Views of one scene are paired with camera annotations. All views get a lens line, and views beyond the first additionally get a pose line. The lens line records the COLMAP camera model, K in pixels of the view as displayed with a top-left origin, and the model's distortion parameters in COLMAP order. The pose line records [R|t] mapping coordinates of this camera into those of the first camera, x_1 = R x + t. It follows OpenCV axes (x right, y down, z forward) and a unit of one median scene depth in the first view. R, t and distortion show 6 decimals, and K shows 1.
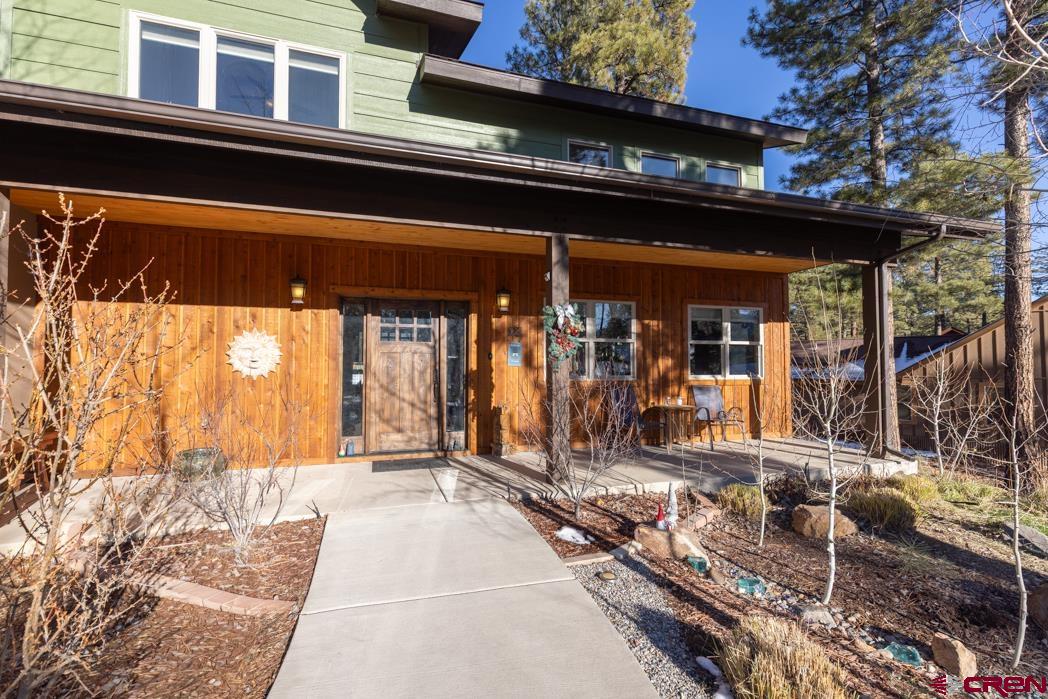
lens RADIAL K [[497.6, 0, 524.0], [0, 497.6, 349.5], [0, 0, 1]] dist [0.001525, 0.000107]
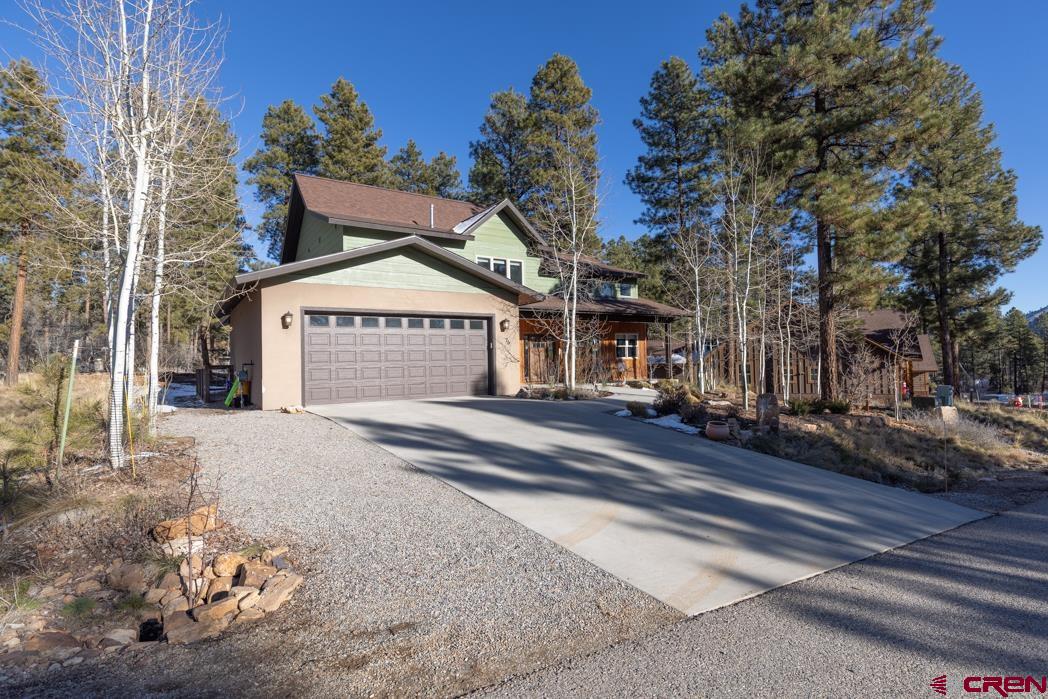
lens RADIAL K [[568.9, 0, 524.0], [0, 568.9, 349.5], [0, 0, 1]] dist [-0.000803, -0.000084]
pose [[0.964137, -0.011522, 0.265155, -1.125985], [0.007405, 0.999836, 0.016522, -0.056376], [-0.265302, -0.013967, 0.964064, -2.203784]]
